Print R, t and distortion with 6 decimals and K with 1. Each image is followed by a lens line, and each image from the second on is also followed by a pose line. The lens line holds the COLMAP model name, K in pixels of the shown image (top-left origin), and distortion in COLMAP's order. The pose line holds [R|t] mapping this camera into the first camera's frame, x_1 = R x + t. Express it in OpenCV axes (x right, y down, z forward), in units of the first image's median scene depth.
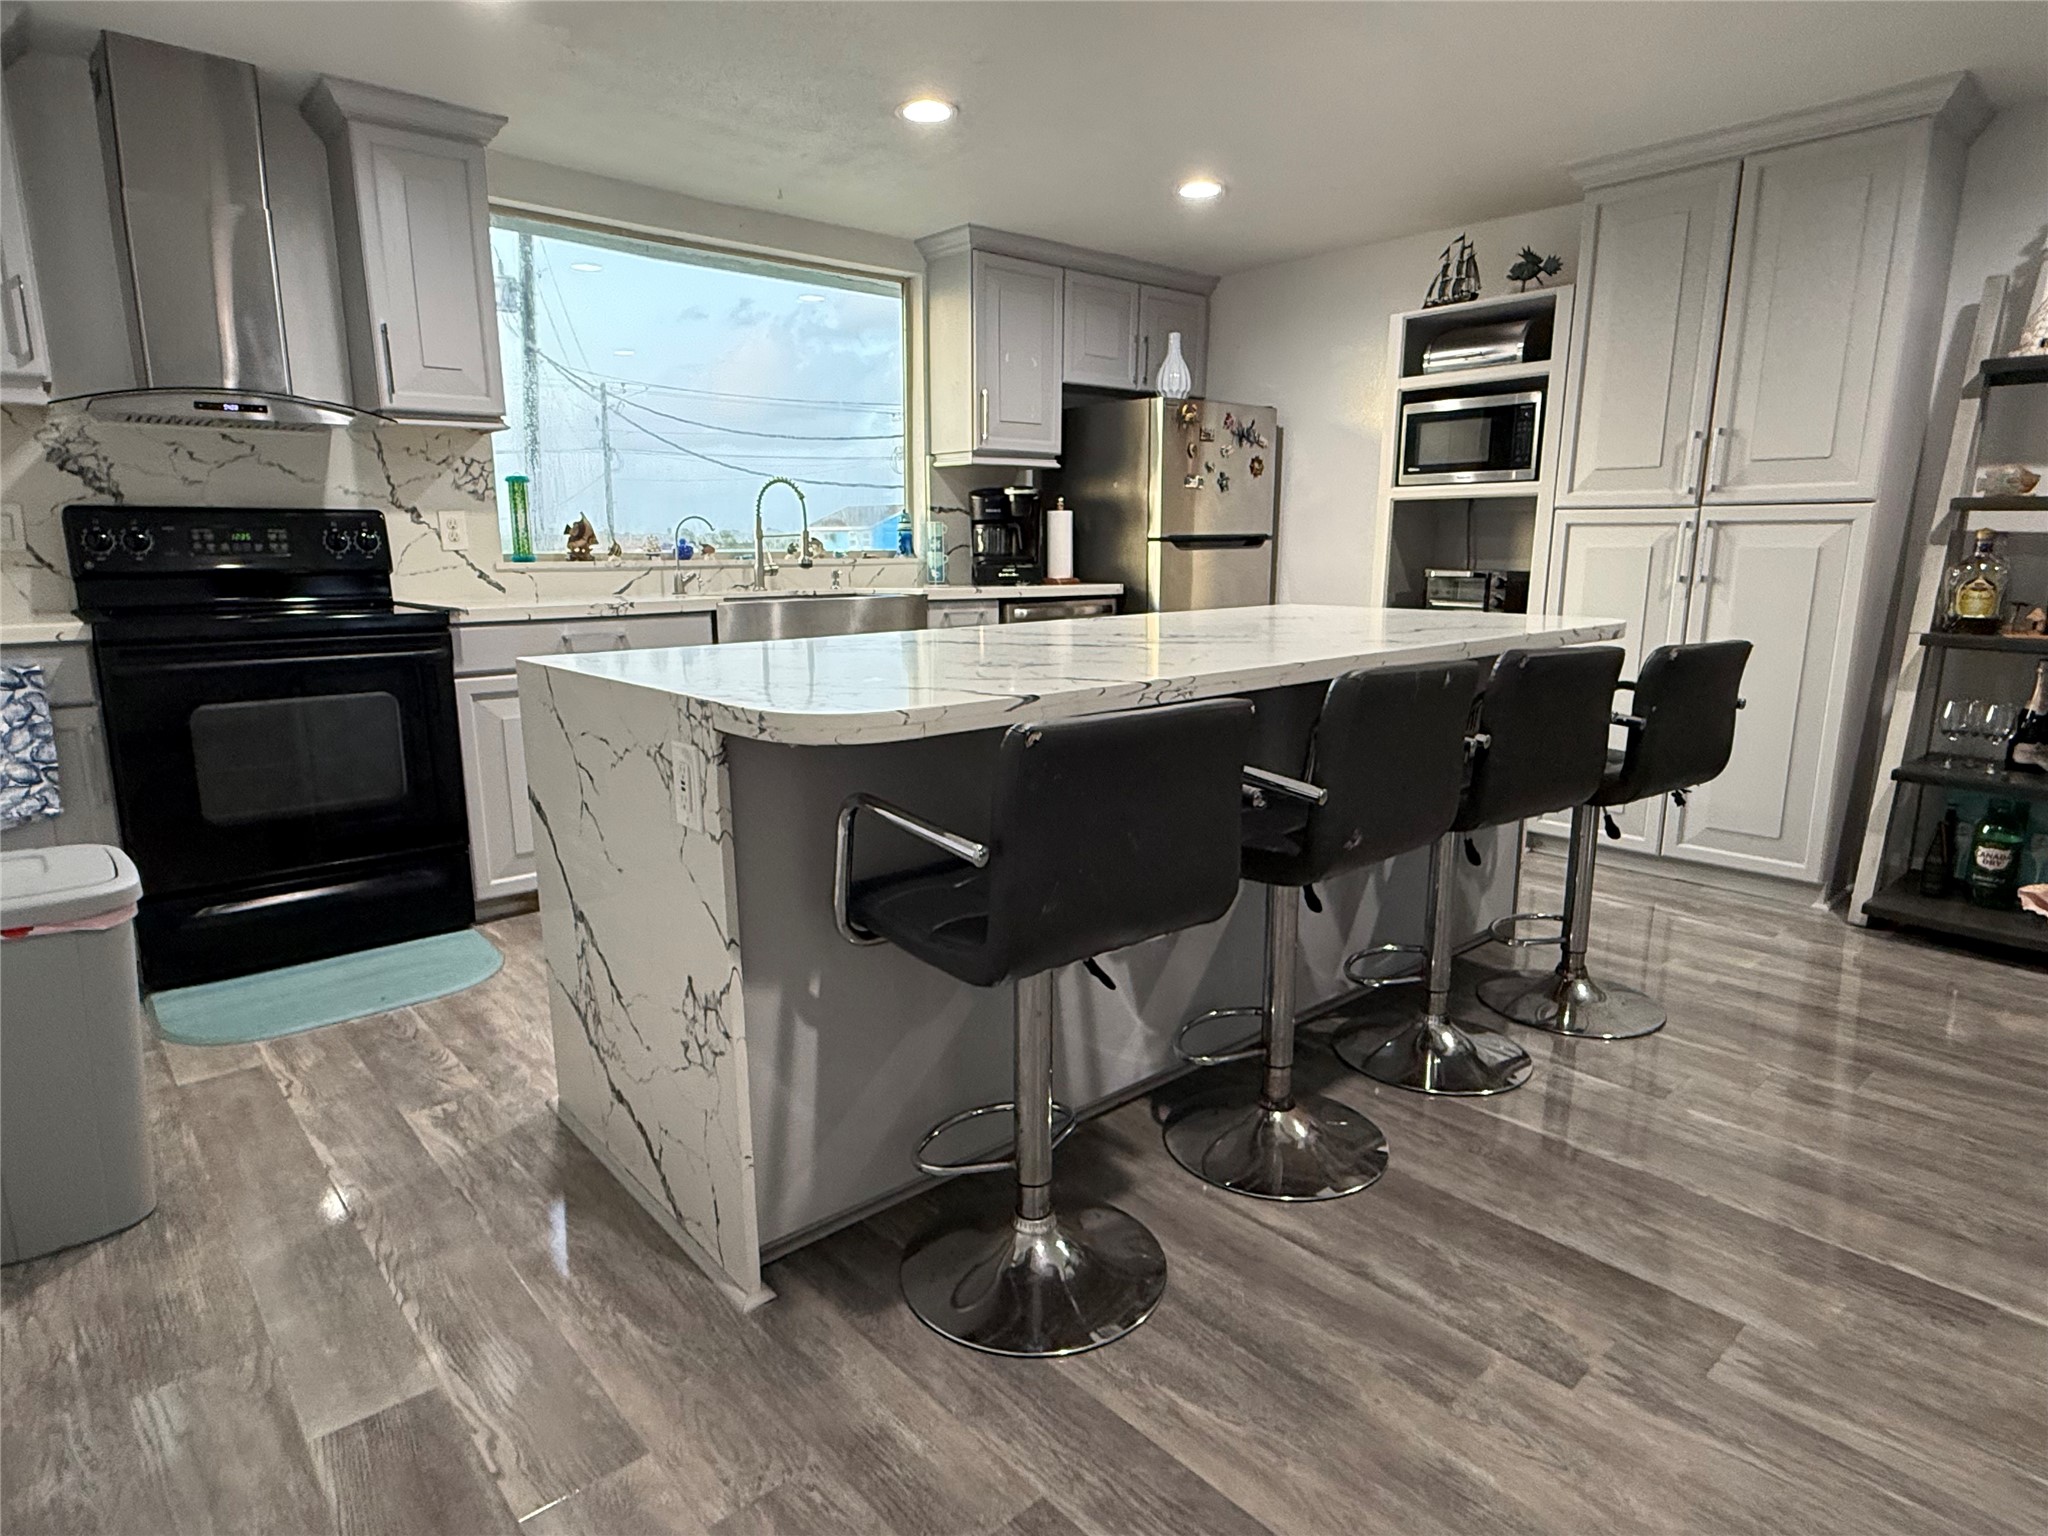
lens RADIAL K [[1164.9, 0, 1024.0], [0, 1164.9, 768.0], [0, 0, 1]] dist [0.000730, -0.001113]
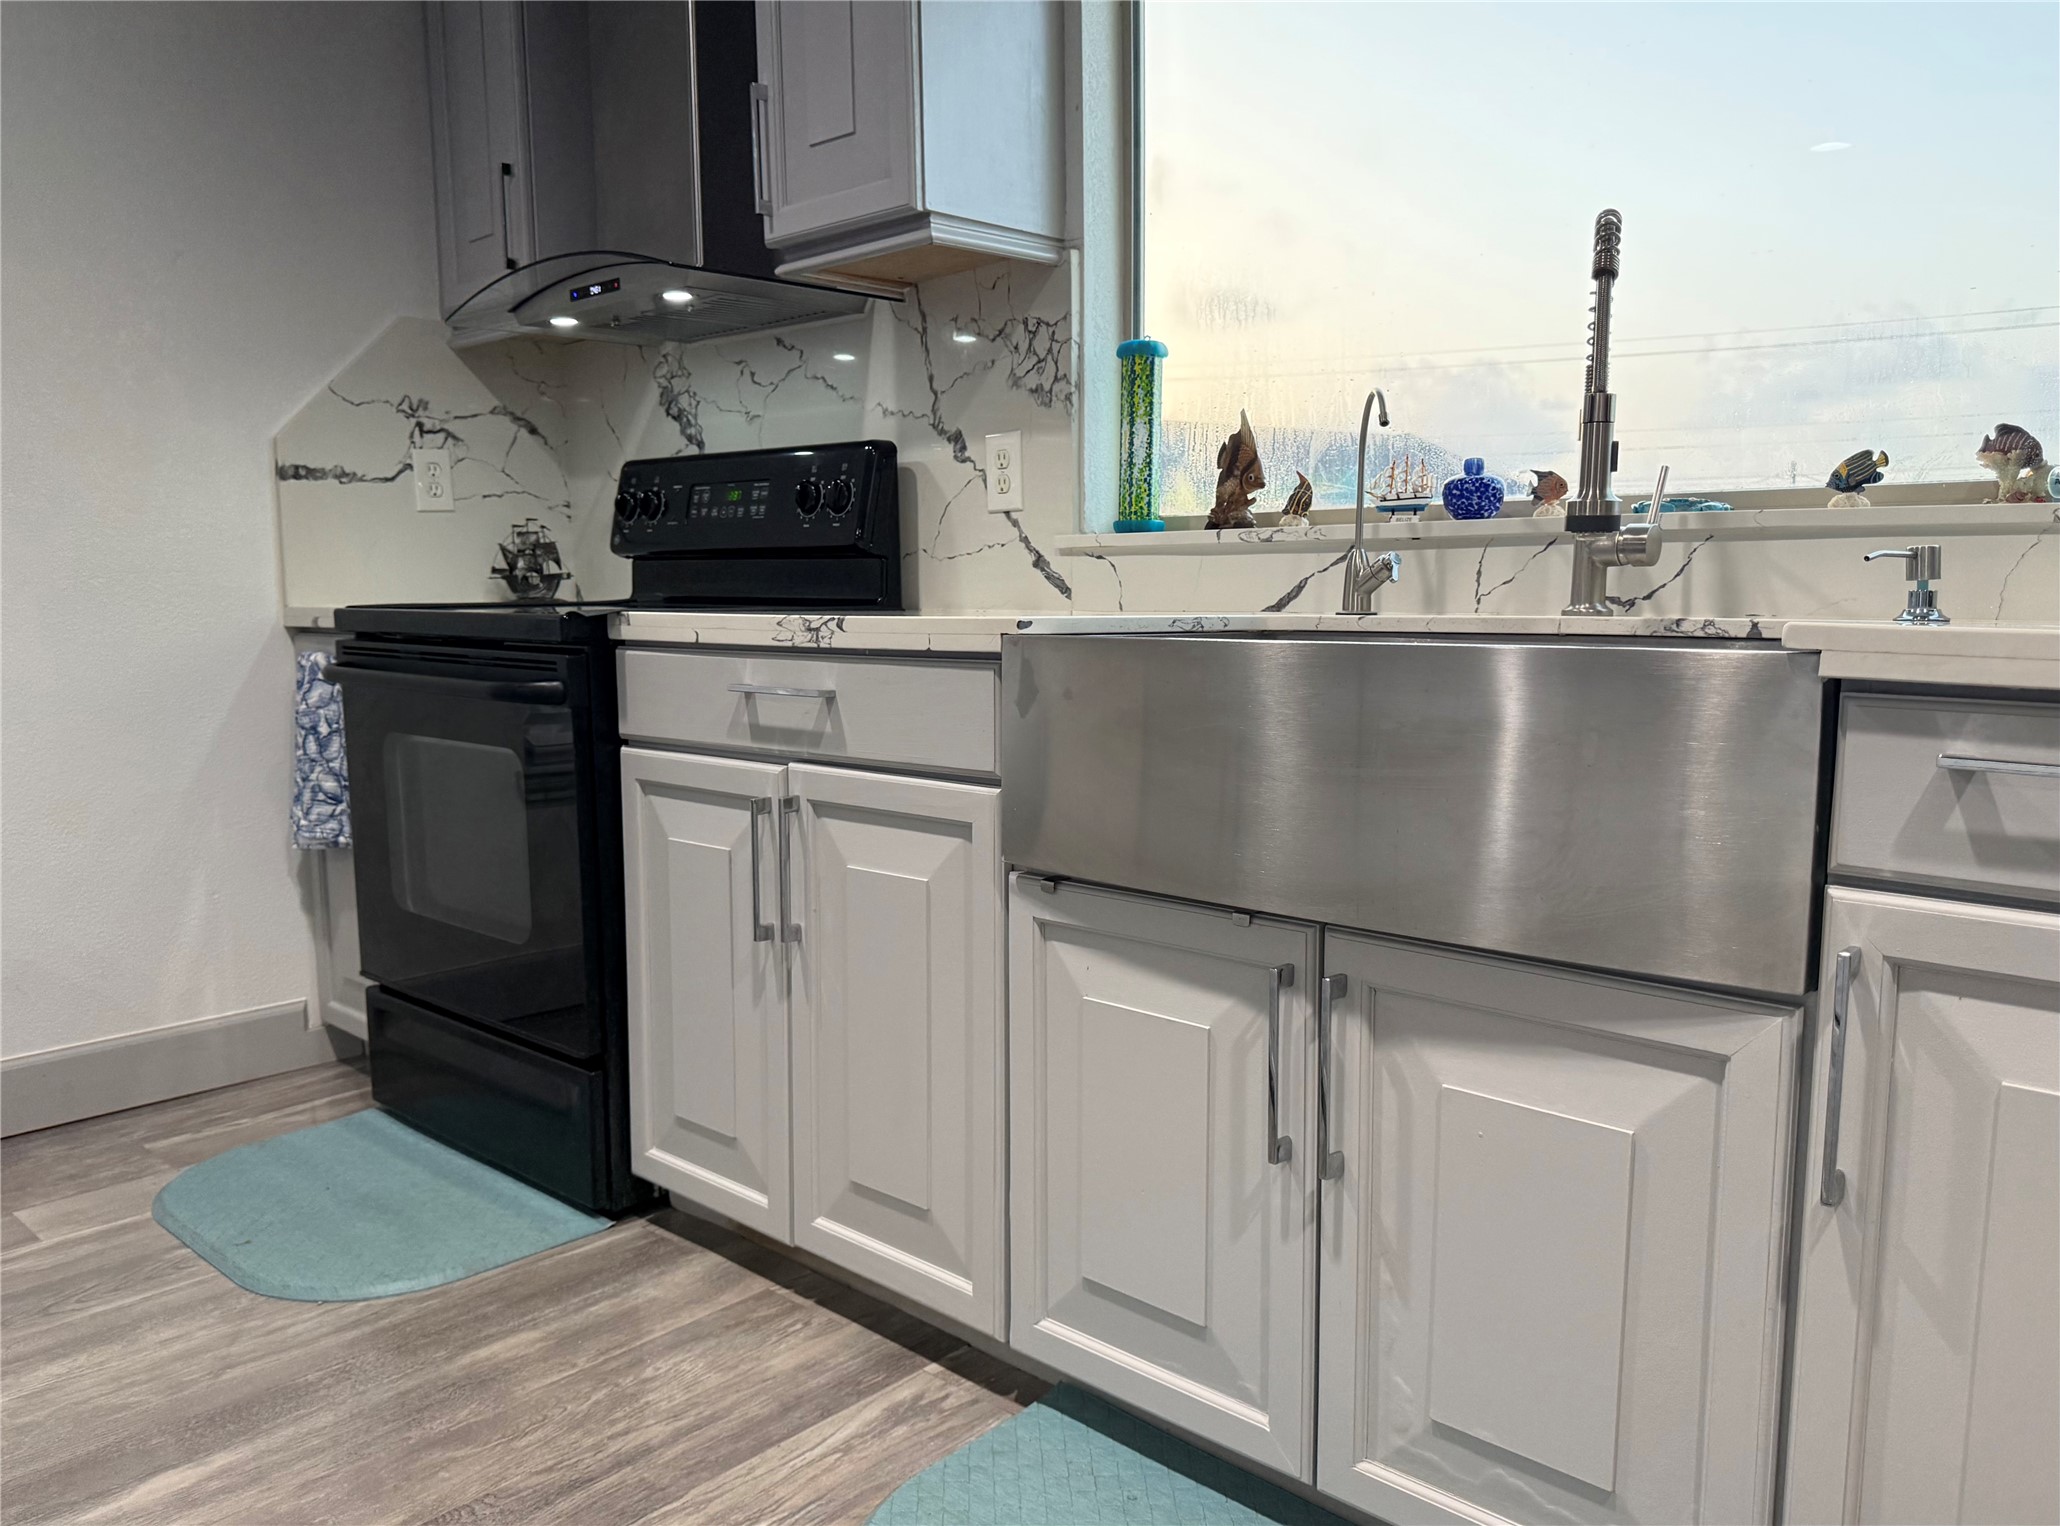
lens RADIAL K [[1547.7, 0, 1030.0], [0, 1547.7, 763.0], [0, 0, 1]] dist [0.183760, -0.385041]
pose [[0.094041, 0.119587, -0.988360, 0.163128], [-0.184485, 0.977659, 0.100739, -0.128304], [0.978326, 0.172864, 0.114002, 0.814749]]
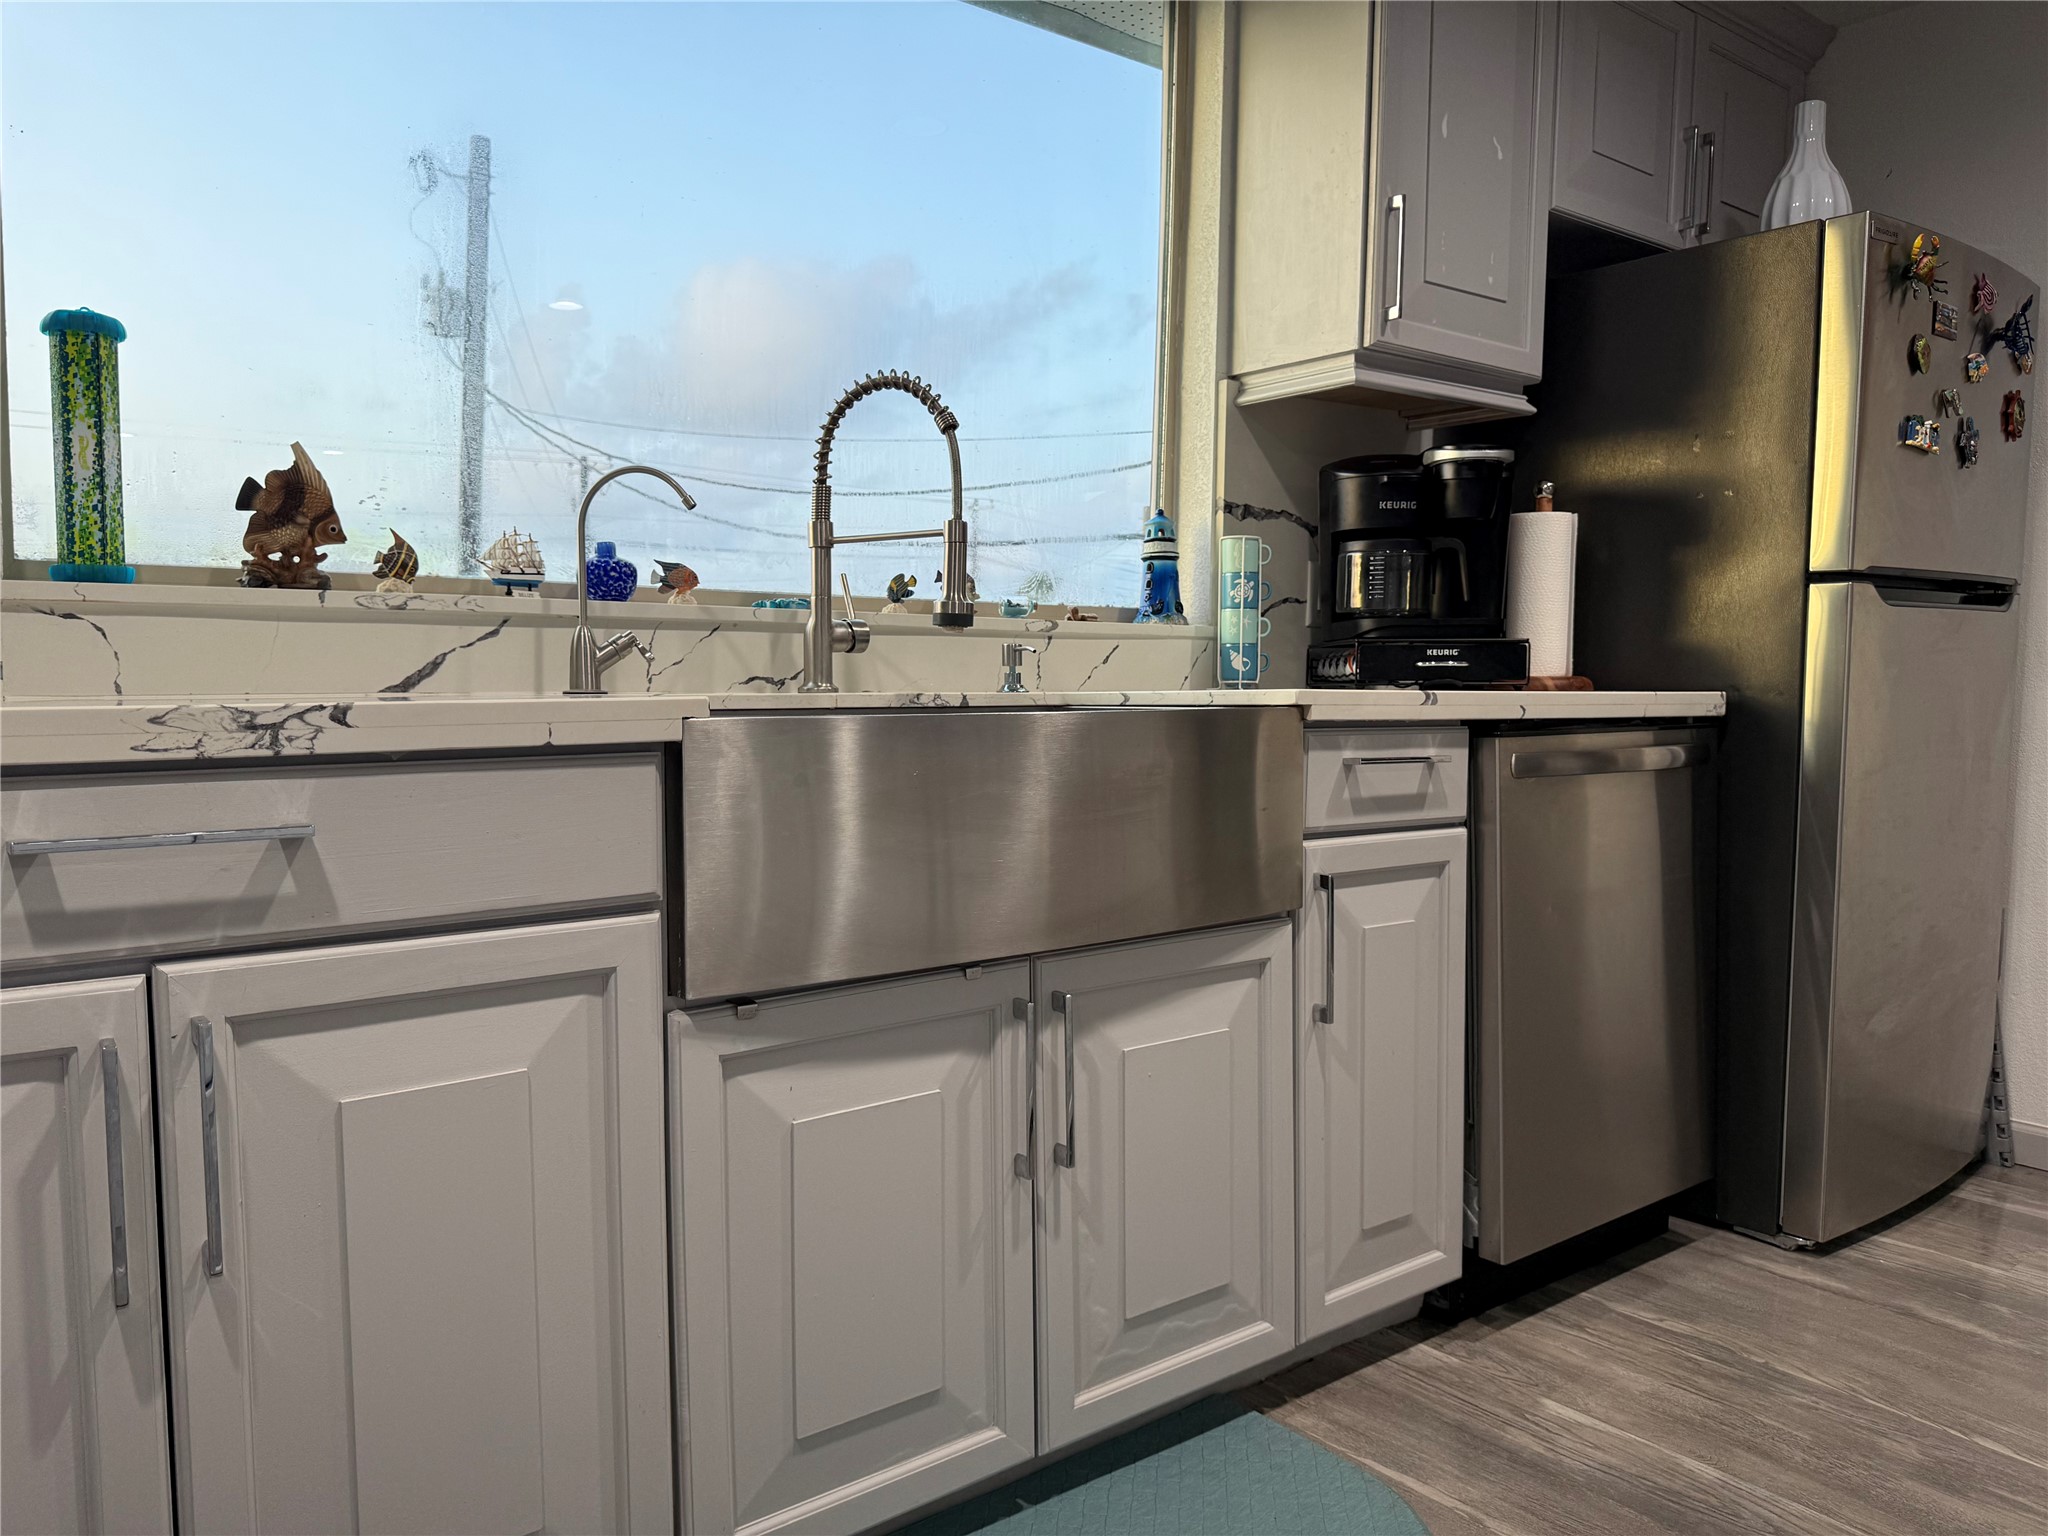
lens RADIAL K [[1450.7, 0, 1024.0], [0, 1450.7, 768.0], [0, 0, 1]] dist [0.159260, -0.243176]
pose [[0.998542, 0.013561, -0.052240, -0.138694], [-0.019873, 0.992299, -0.122263, -0.074771], [0.050180, 0.123123, 0.991122, 0.557967]]
